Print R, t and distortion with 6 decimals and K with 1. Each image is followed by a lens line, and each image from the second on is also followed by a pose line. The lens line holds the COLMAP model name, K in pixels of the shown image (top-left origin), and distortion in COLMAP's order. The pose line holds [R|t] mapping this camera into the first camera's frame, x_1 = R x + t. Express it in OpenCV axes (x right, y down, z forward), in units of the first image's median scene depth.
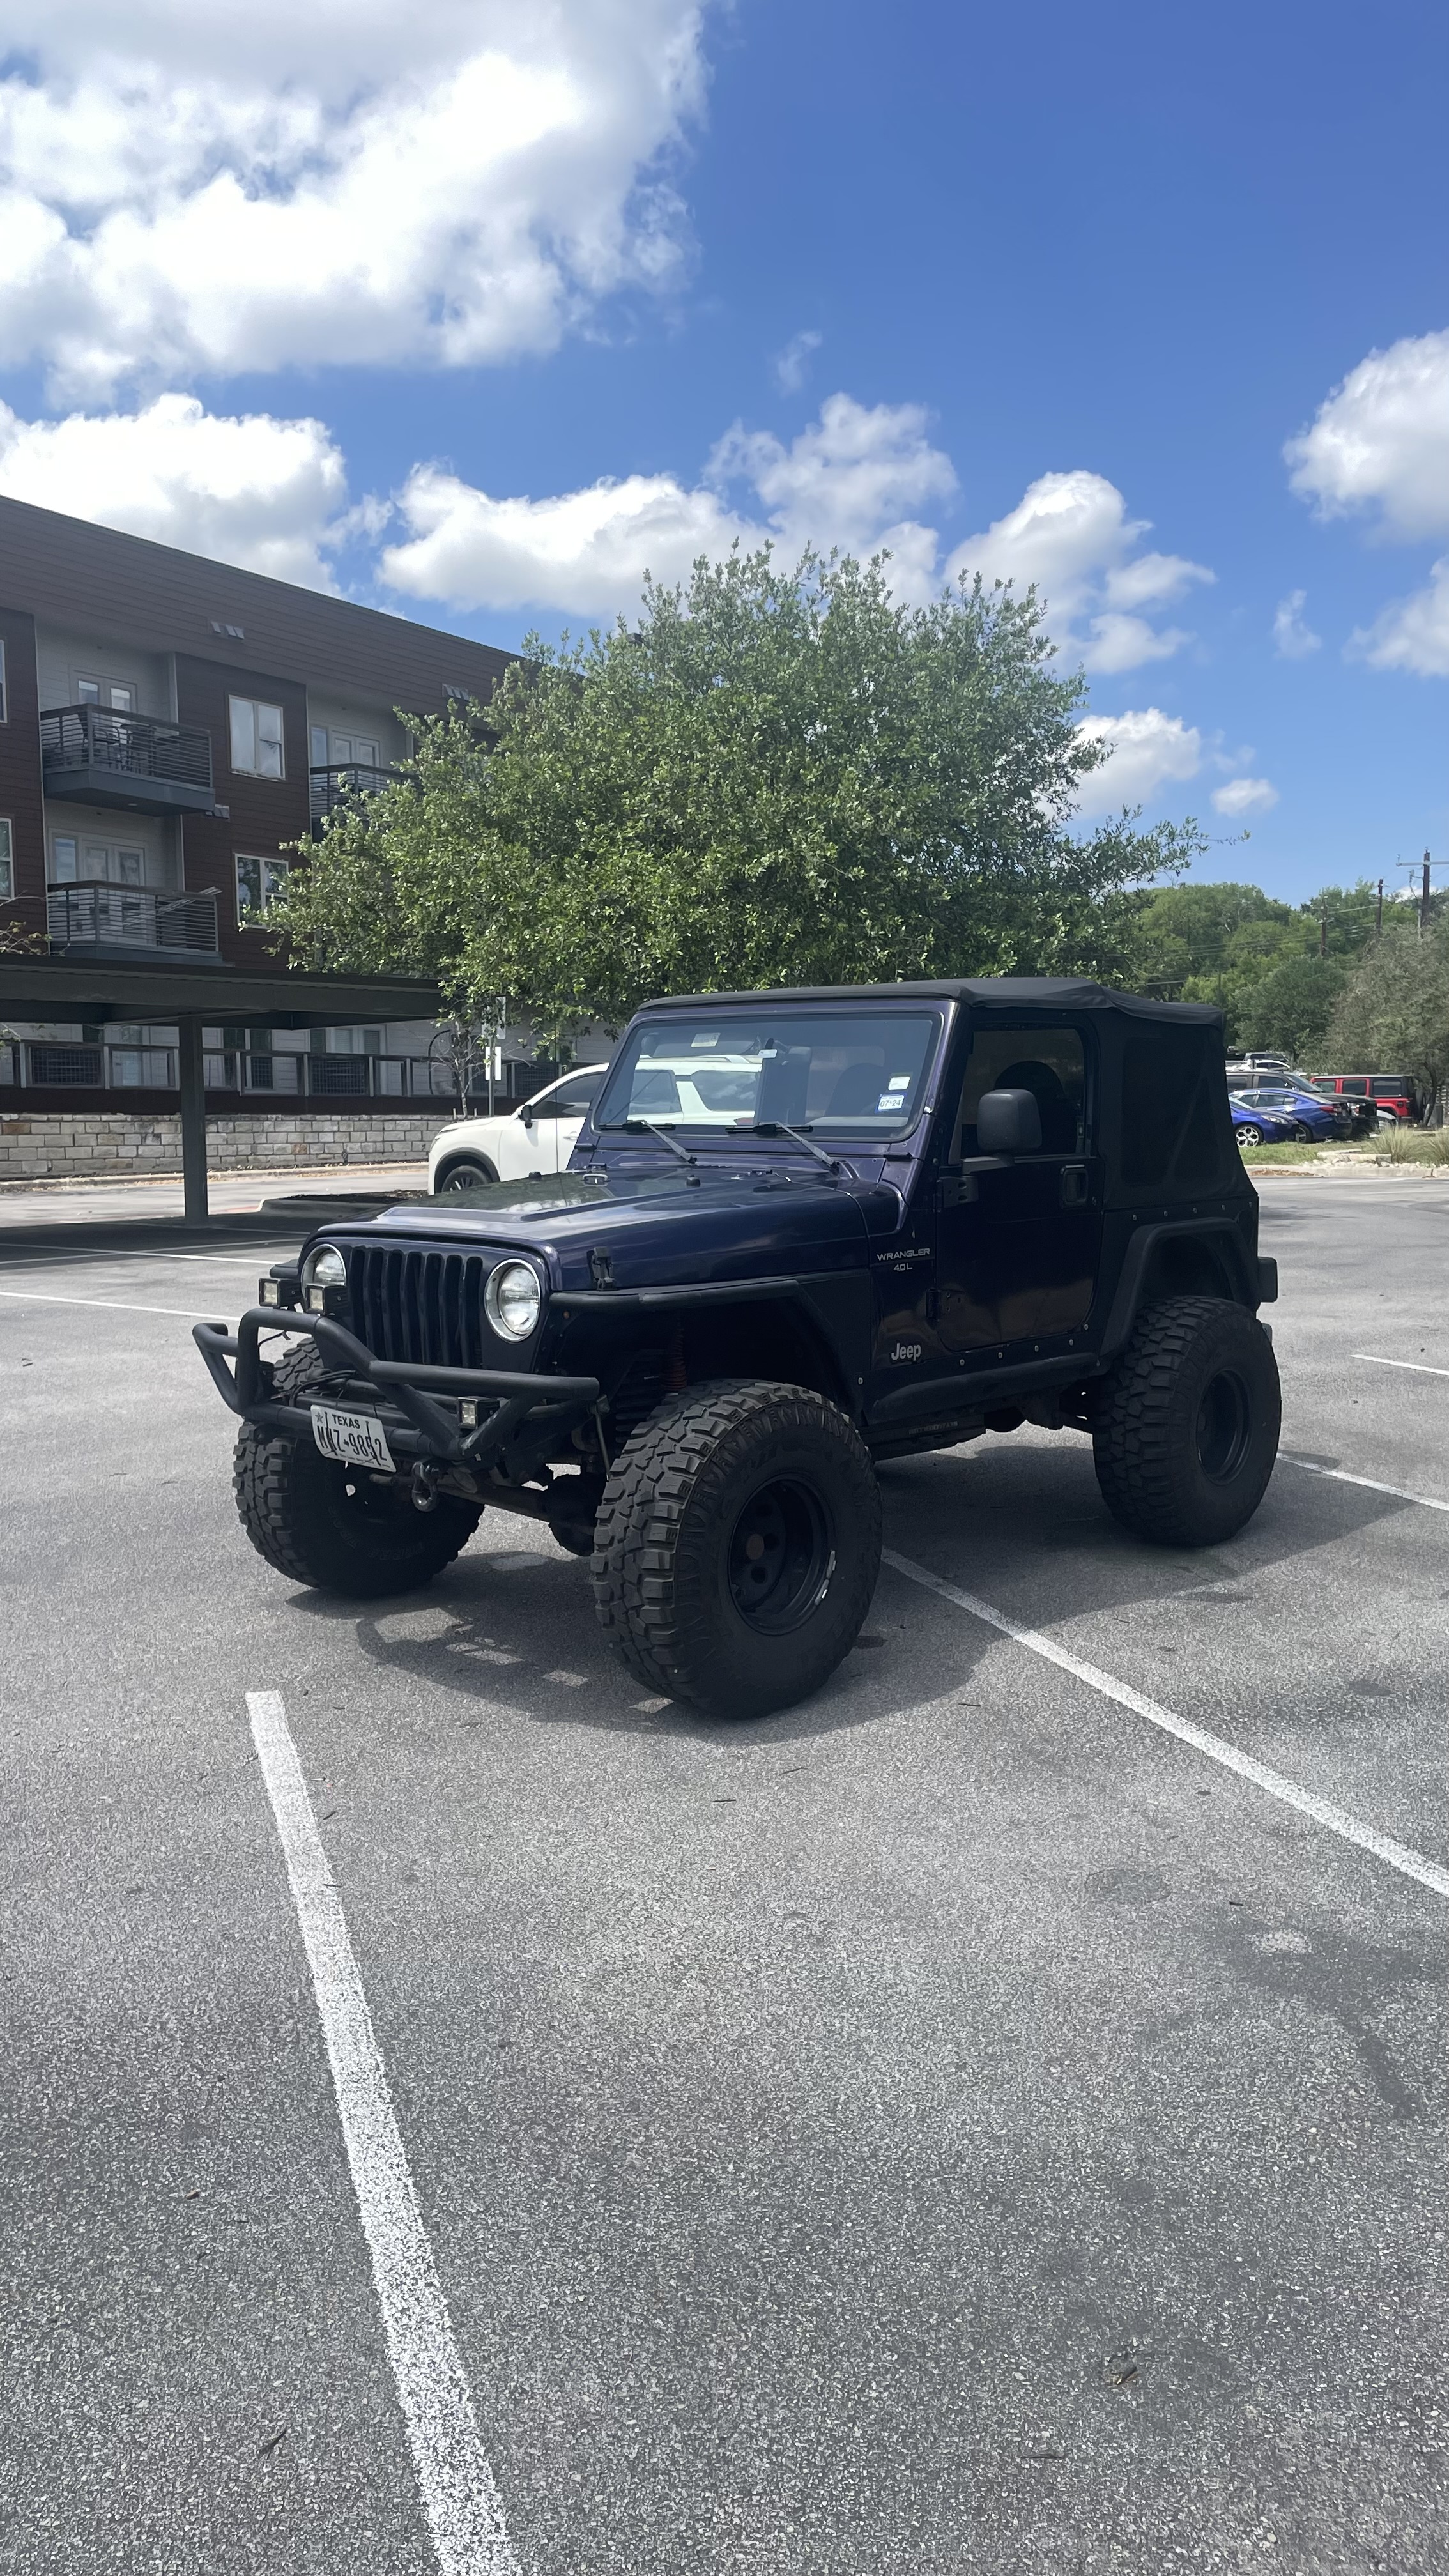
lens RADIAL K [[1971.0, 0, 714.3], [0, 1971.0, 1321.9], [0, 0, 1]] dist [0.007639, -0.000175]
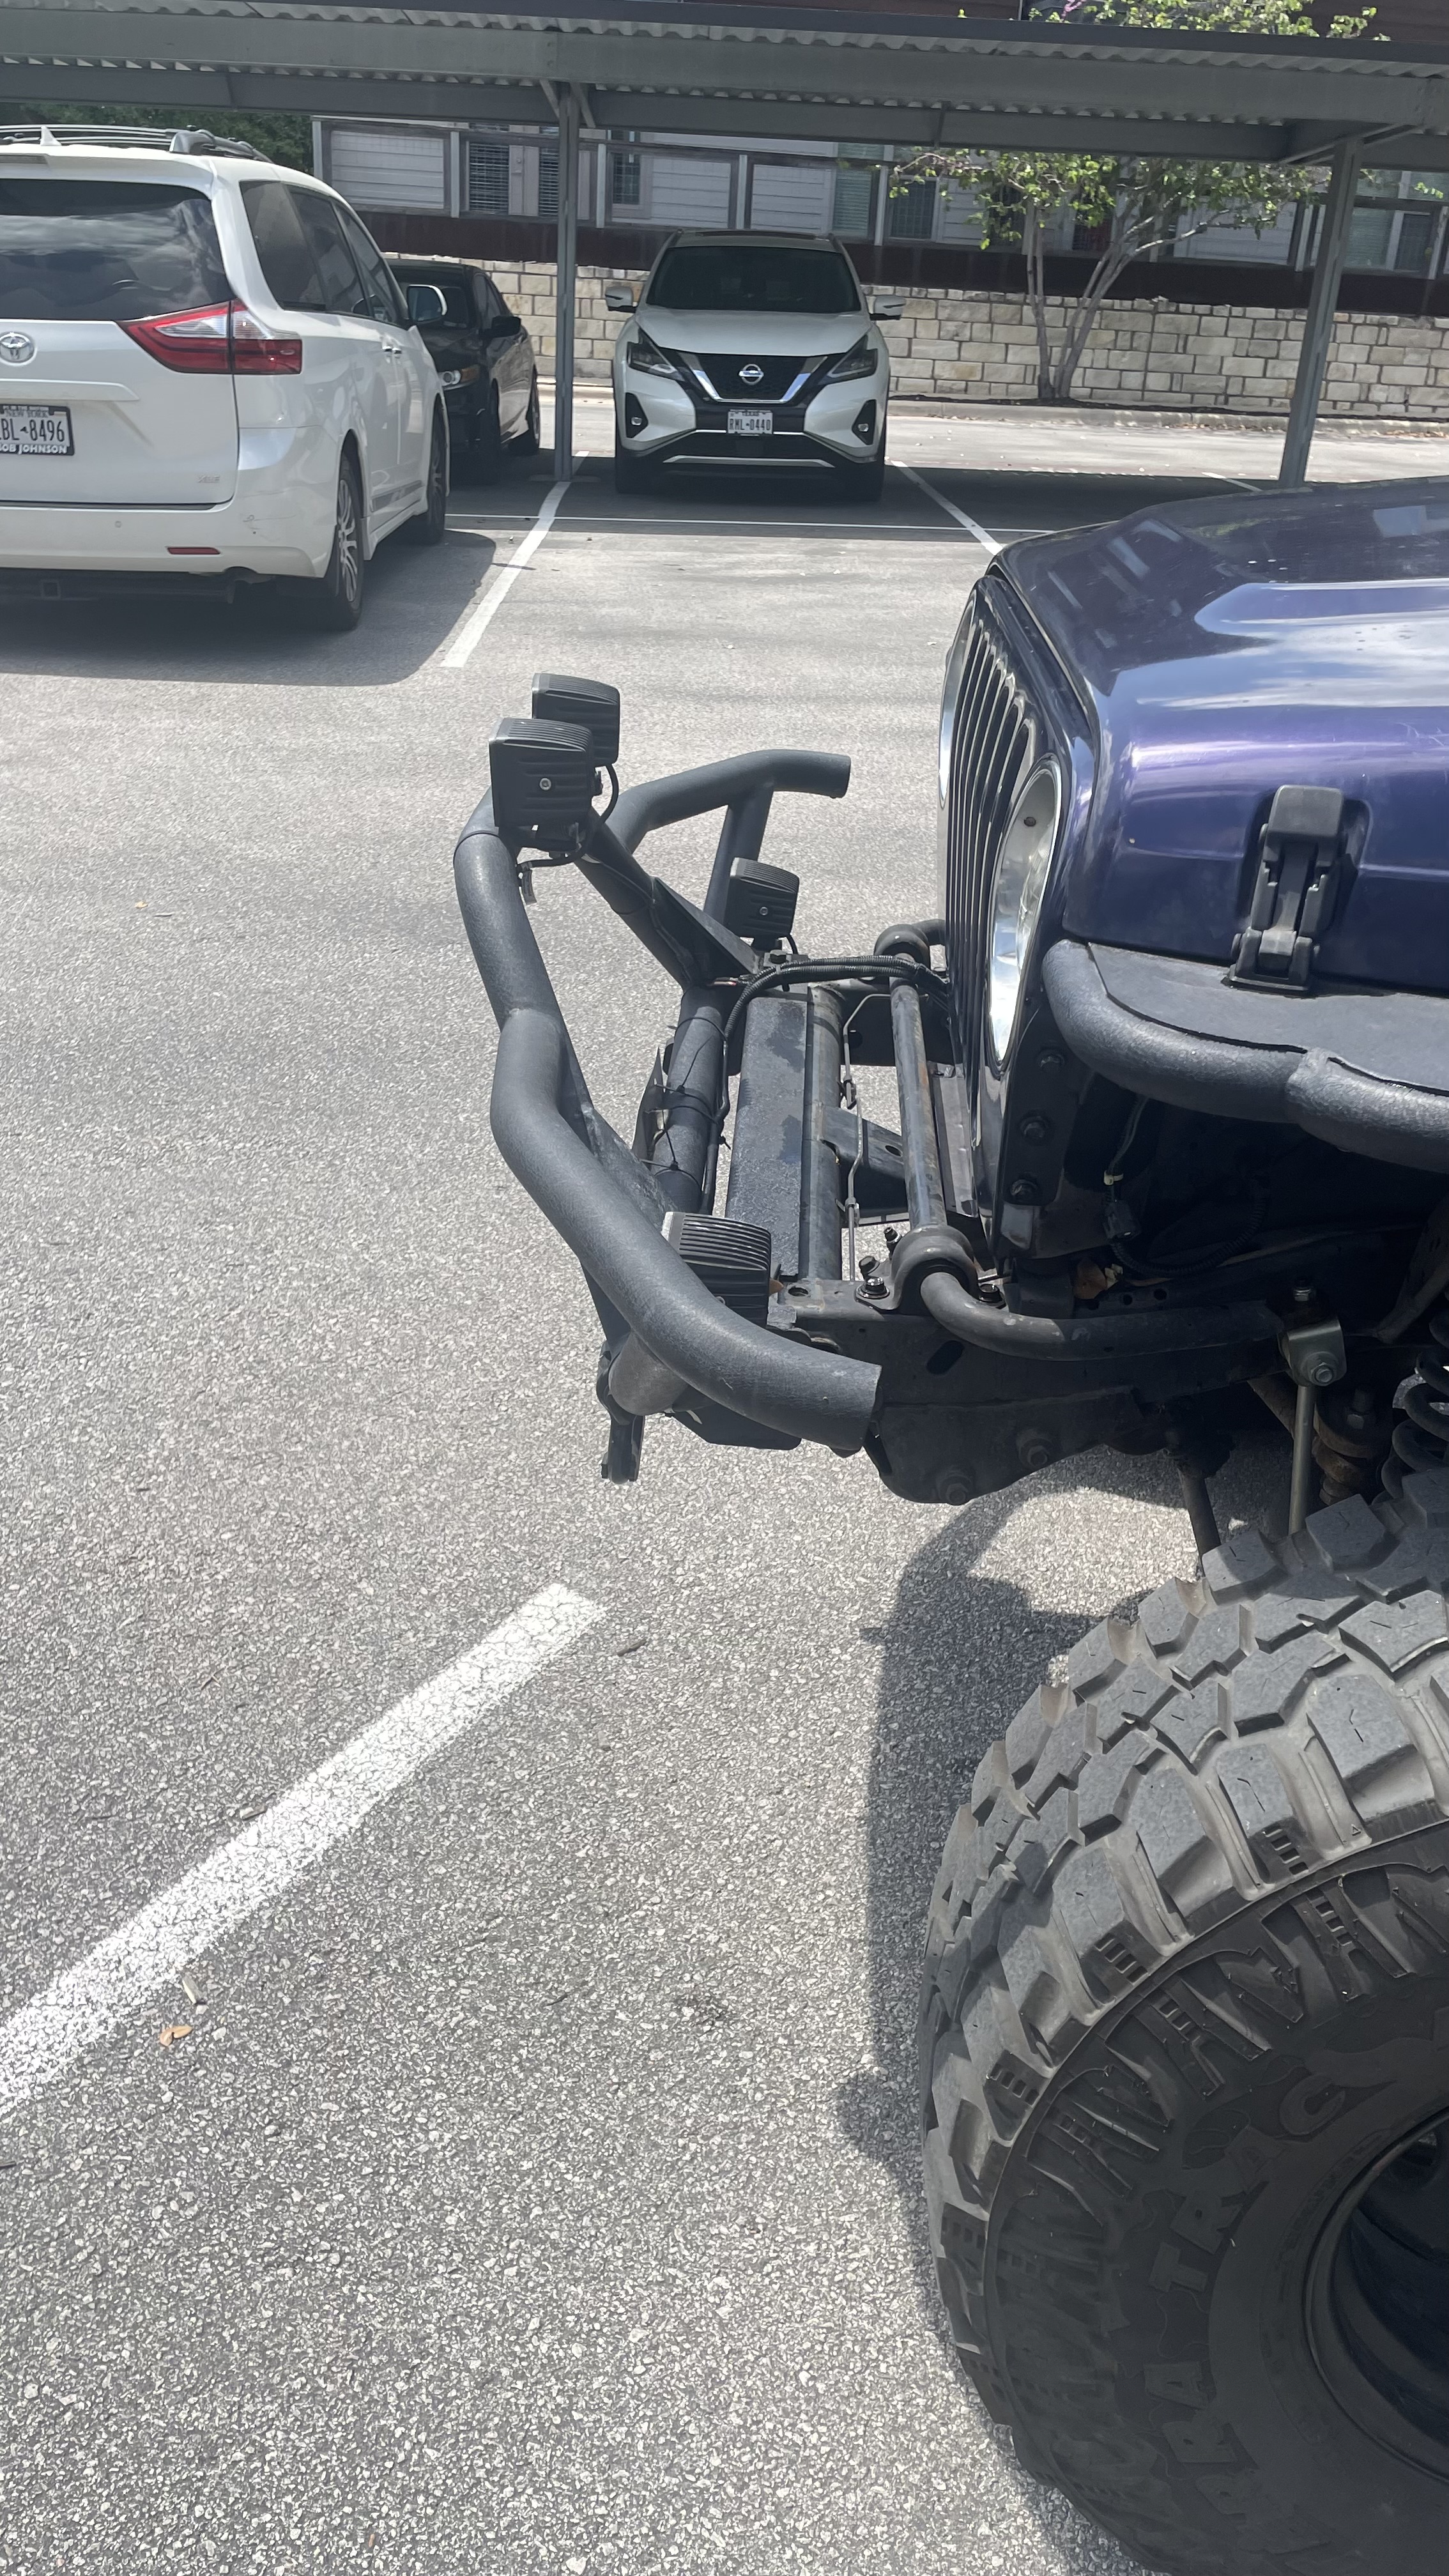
lens RADIAL K [[1984.5, 0, 716.5], [0, 1984.5, 1196.9], [0, 0, 1]] dist [0.006389, -0.001729]
pose [[0.628707, 0.358728, -0.689958, 0.084836], [-0.141968, 0.925280, 0.351714, -0.072836], [0.764573, -0.123173, 0.632658, 0.764152]]
